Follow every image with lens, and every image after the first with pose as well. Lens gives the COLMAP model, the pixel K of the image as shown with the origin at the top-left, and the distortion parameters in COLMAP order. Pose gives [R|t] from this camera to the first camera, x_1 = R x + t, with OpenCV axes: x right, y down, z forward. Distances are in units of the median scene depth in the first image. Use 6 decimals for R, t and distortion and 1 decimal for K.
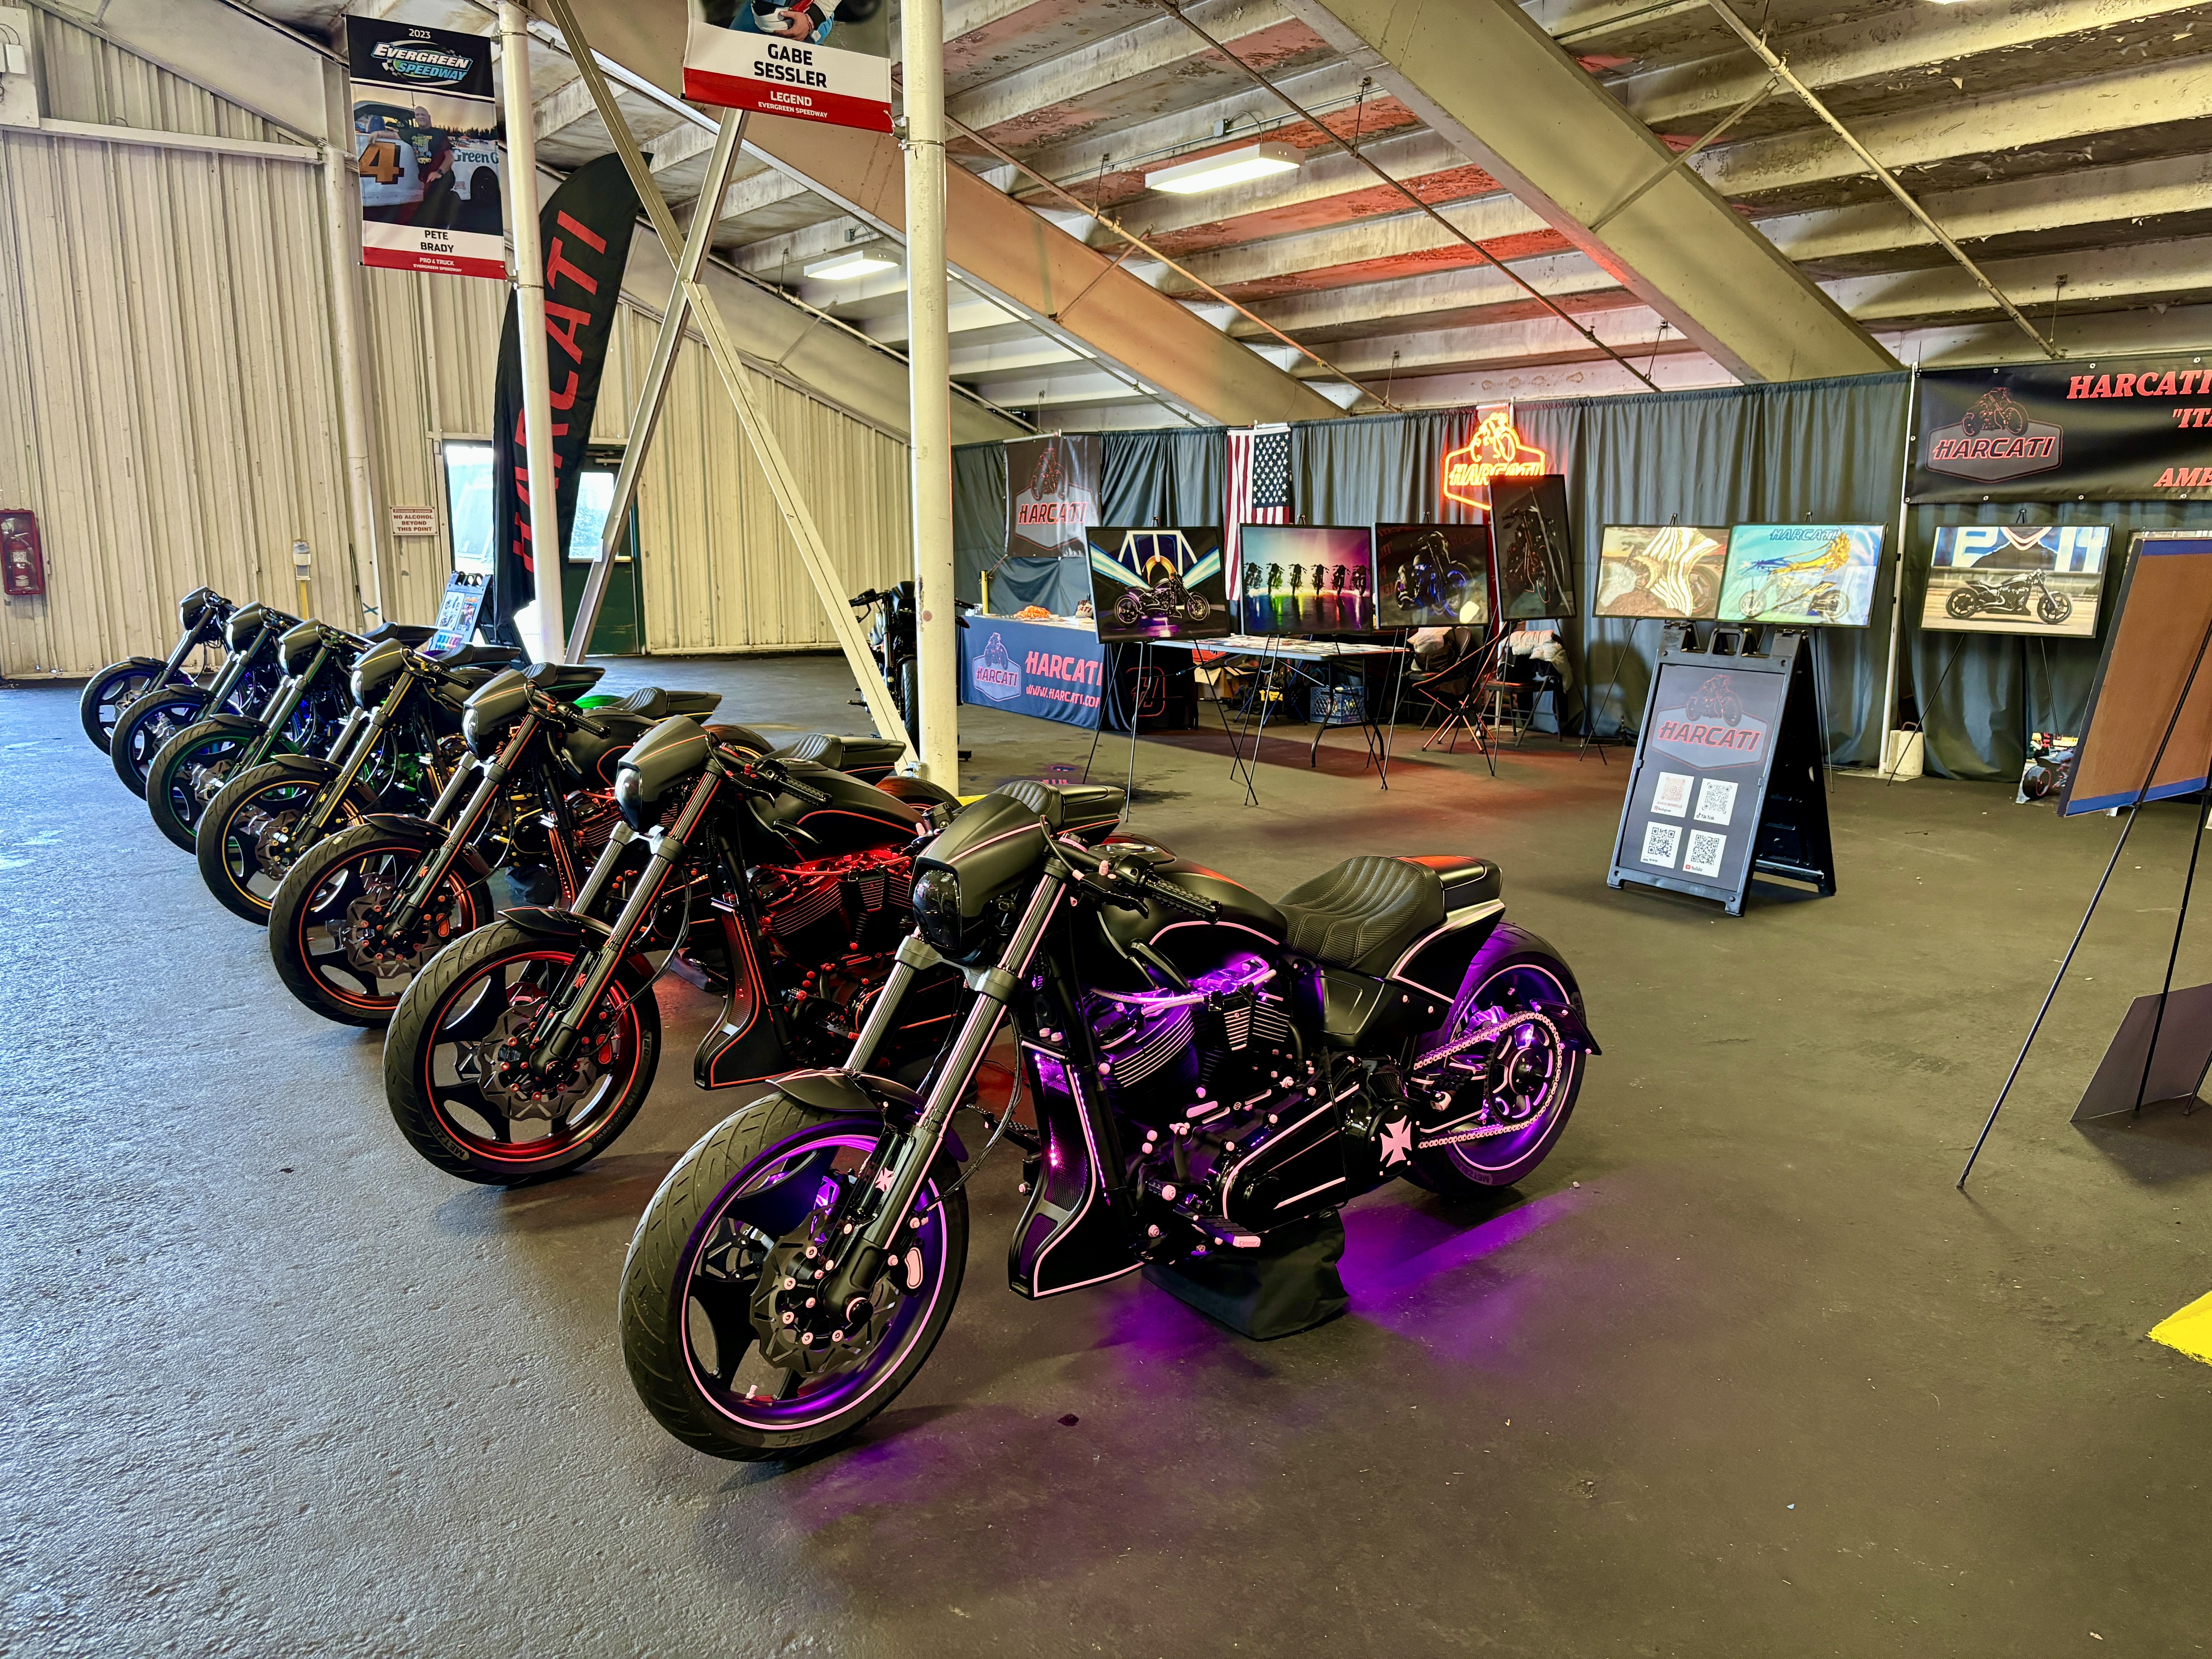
lens RADIAL K [[1705.7, 0, 1106.0], [0, 1705.7, 829.5], [0, 0, 1]] dist [0.055677, -0.048196]
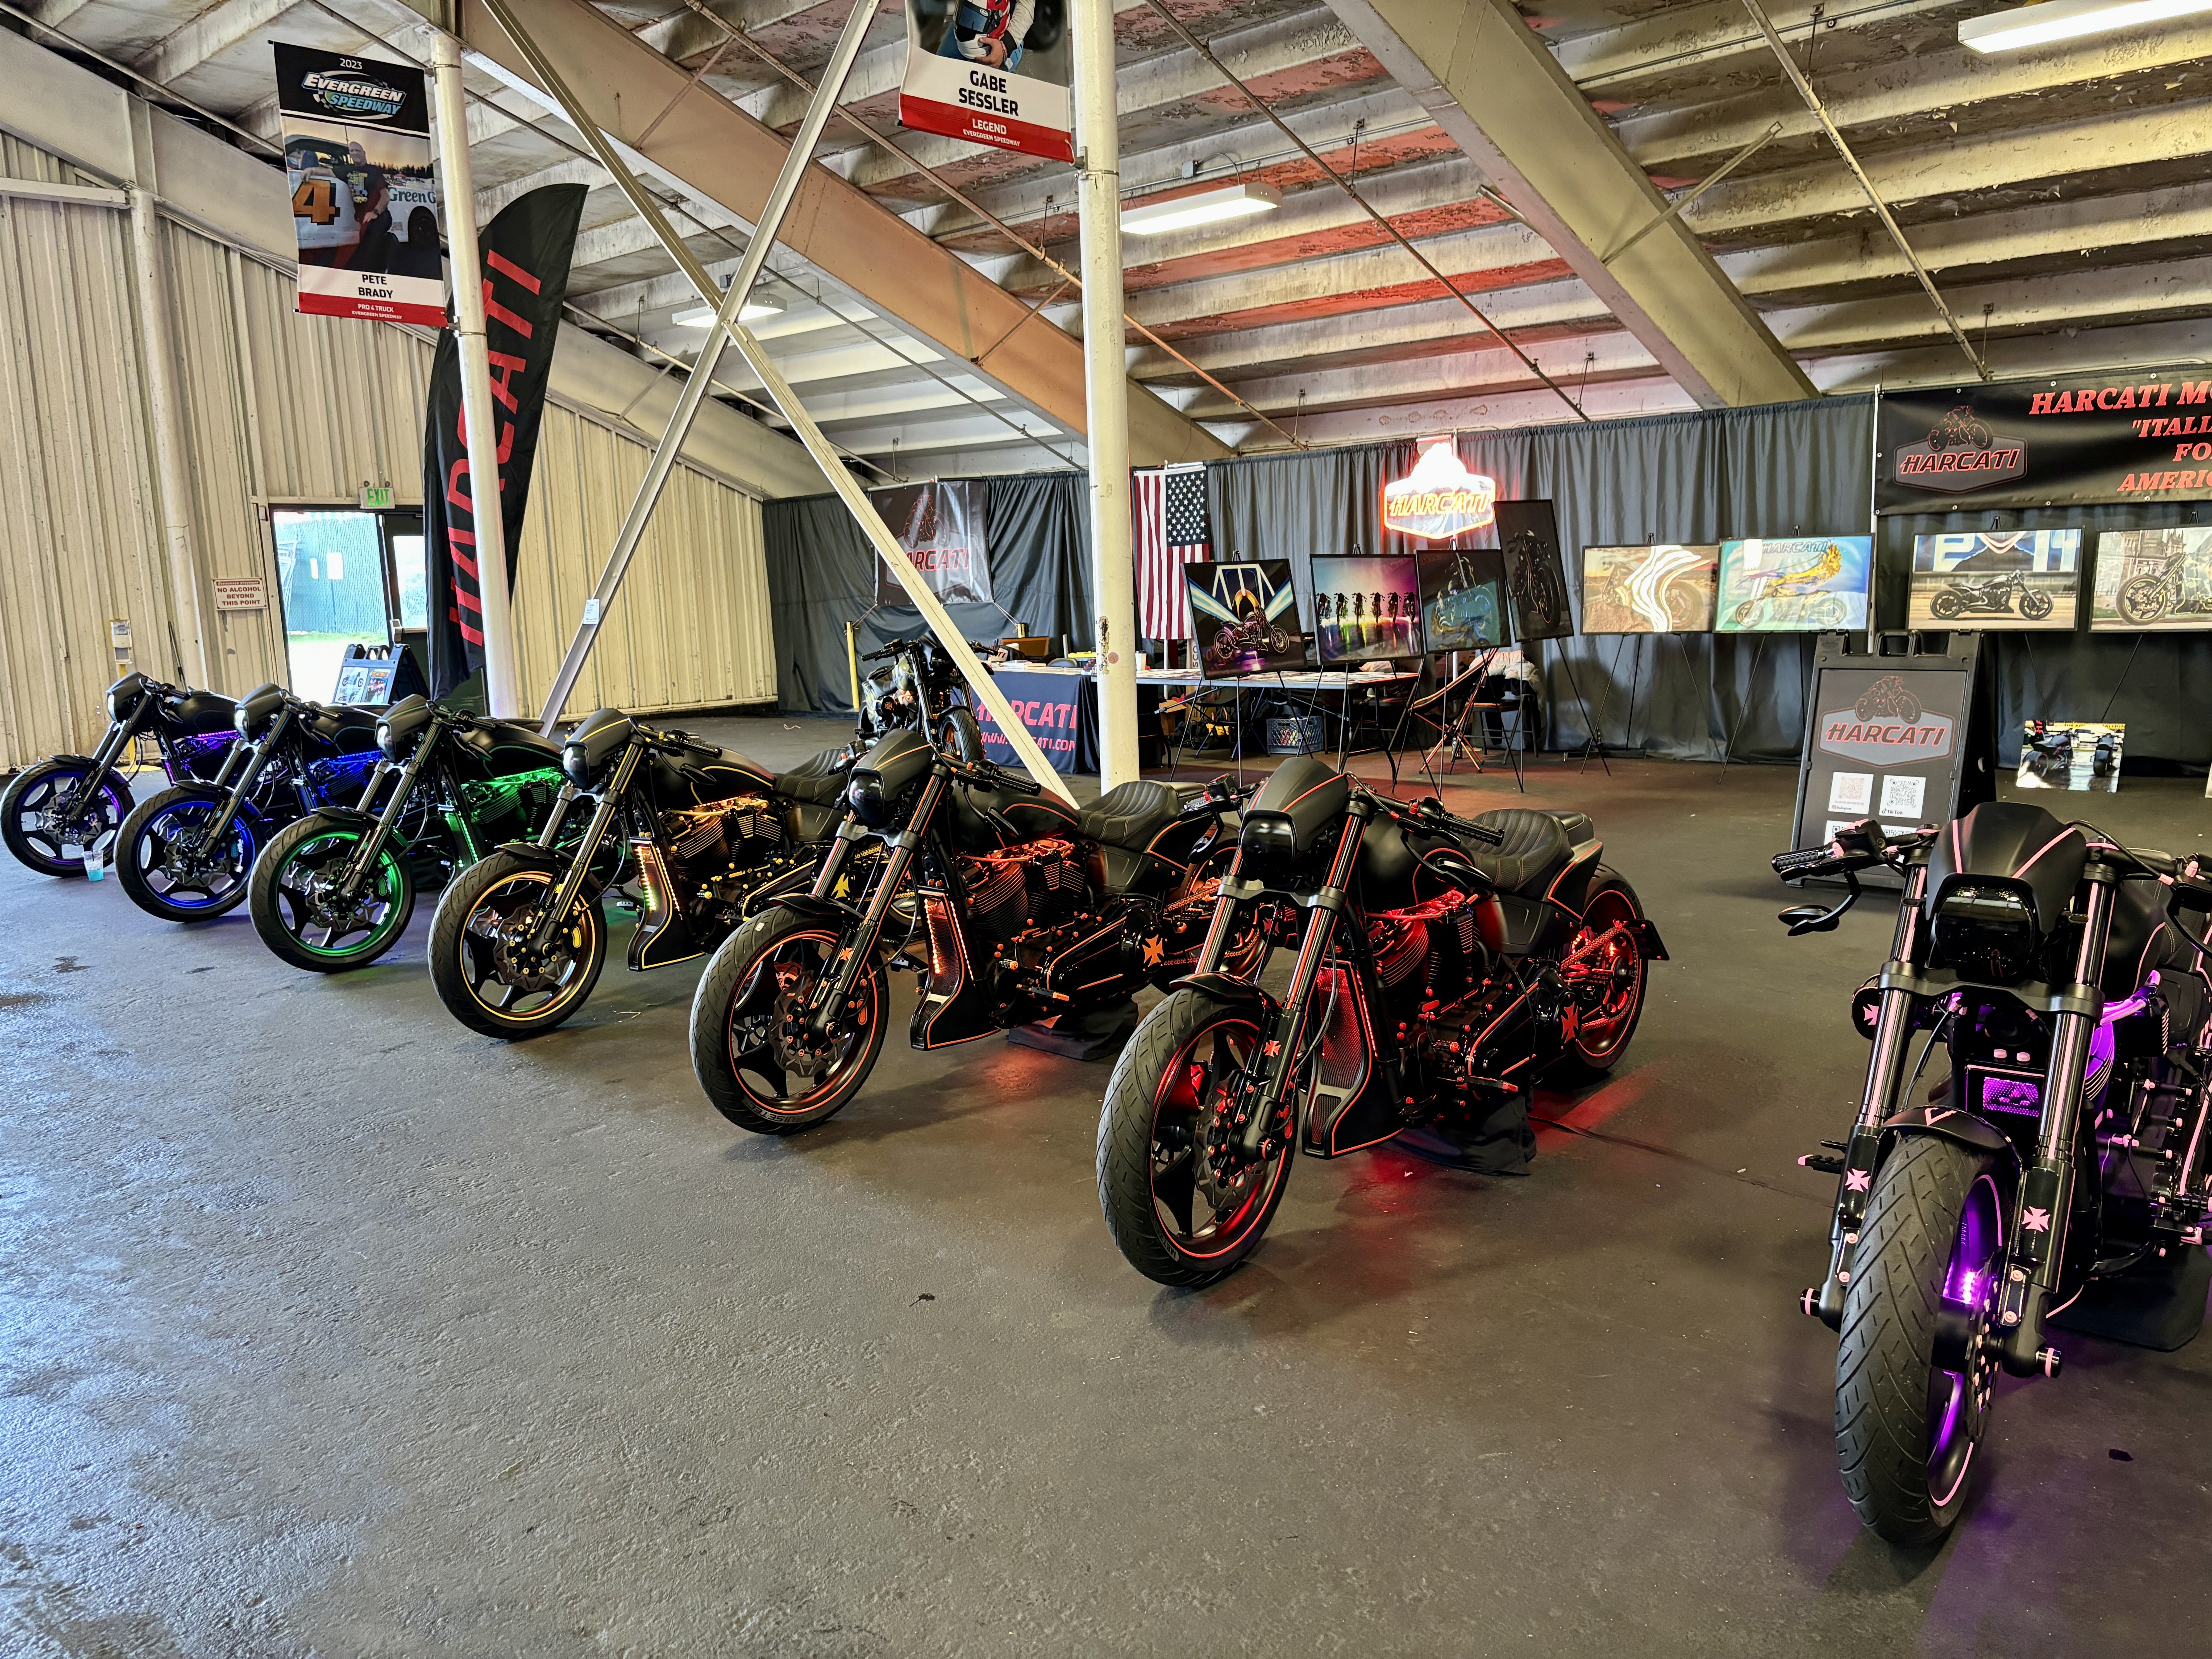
lens RADIAL K [[1699.8, 0, 1101.7], [0, 1699.8, 813.2], [0, 0, 1]] dist [0.065372, -0.067572]
pose [[0.980810, -0.064393, 0.184026, -0.201168], [0.071013, 0.997036, -0.029602, -0.006308], [-0.181575, 0.042103, 0.982475, 0.040899]]
